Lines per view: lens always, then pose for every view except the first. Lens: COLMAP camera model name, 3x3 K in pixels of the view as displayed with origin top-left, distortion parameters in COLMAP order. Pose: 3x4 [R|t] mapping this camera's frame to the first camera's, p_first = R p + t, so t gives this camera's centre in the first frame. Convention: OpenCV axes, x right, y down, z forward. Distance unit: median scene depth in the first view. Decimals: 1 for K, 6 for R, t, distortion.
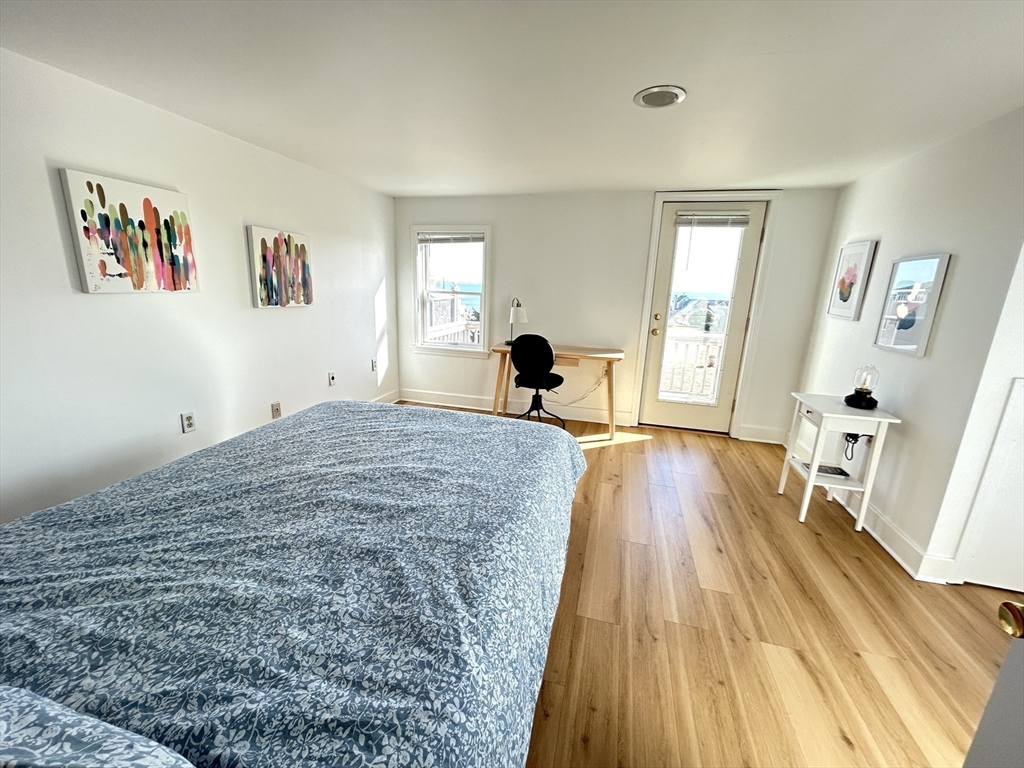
lens RADIAL K [[410.0, 0, 509.8], [0, 410.0, 383.6], [0, 0, 1]] dist [-0.003500, -0.000594]
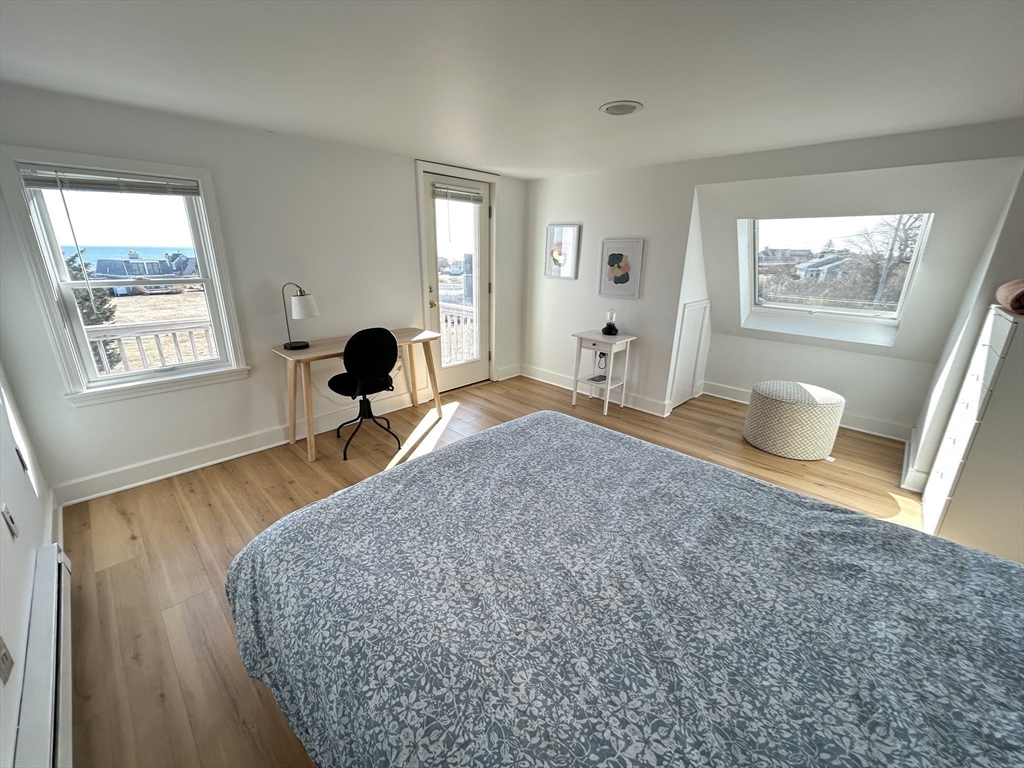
lens RADIAL K [[427.6, 0, 511.3], [0, 427.6, 407.6], [0, 0, 1]] dist [0.000247, 0.000058]
pose [[0.455372, -0.333982, 0.825283, -0.585880], [0.210218, 0.941095, 0.264857, -0.139896], [-0.865127, 0.052881, 0.498757, 0.342947]]
